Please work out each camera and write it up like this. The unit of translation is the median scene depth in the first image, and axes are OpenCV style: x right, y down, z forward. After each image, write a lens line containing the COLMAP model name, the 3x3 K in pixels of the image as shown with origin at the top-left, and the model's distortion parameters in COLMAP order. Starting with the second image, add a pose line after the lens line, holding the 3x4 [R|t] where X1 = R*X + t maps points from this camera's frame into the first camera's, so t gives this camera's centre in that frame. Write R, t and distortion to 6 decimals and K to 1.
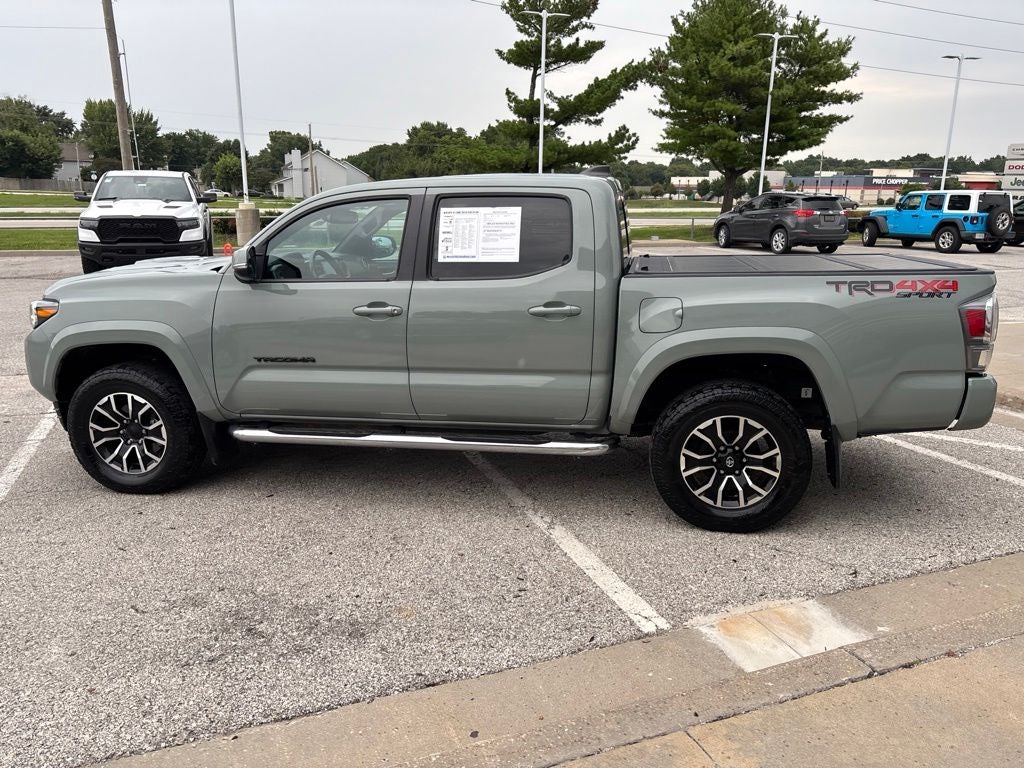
lens RADIAL K [[775.8, 0, 509.3], [0, 775.8, 389.3], [0, 0, 1]] dist [0.049197, -0.059405]
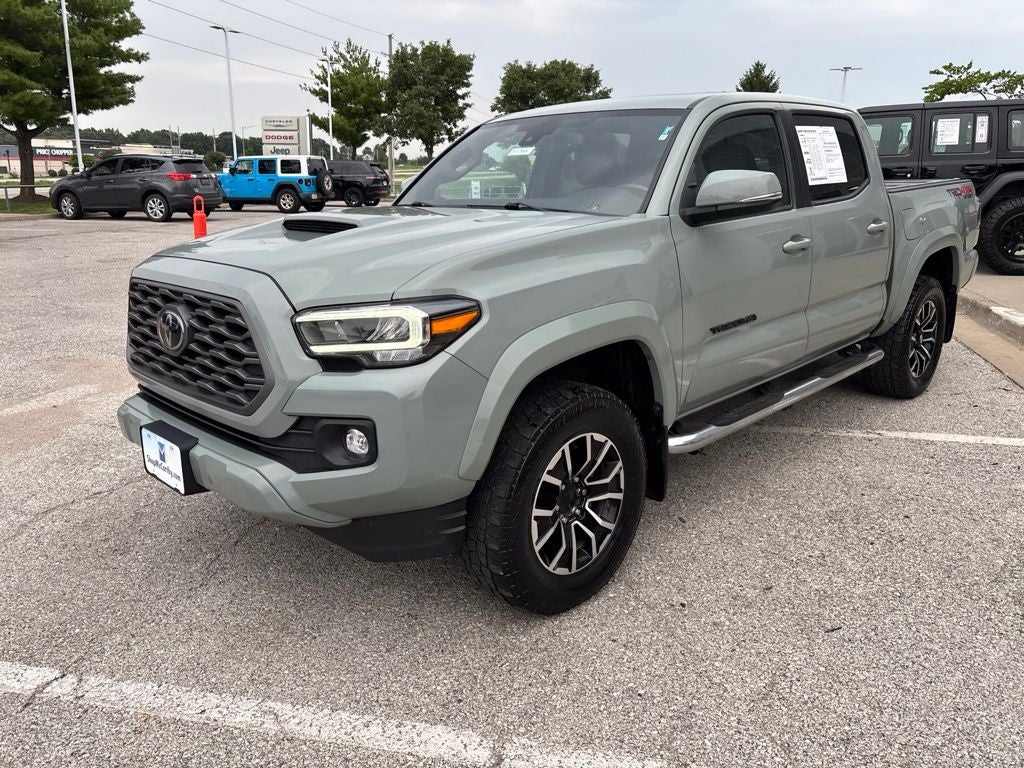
lens RADIAL K [[775.8, 0, 508.2], [0, 775.8, 378.4], [0, 0, 1]] dist [0.049197, -0.059405]
pose [[0.565014, -0.218446, 0.795638, -0.971069], [0.202592, 0.971525, 0.122867, -0.117629], [-0.799822, 0.091769, 0.593181, 0.698488]]
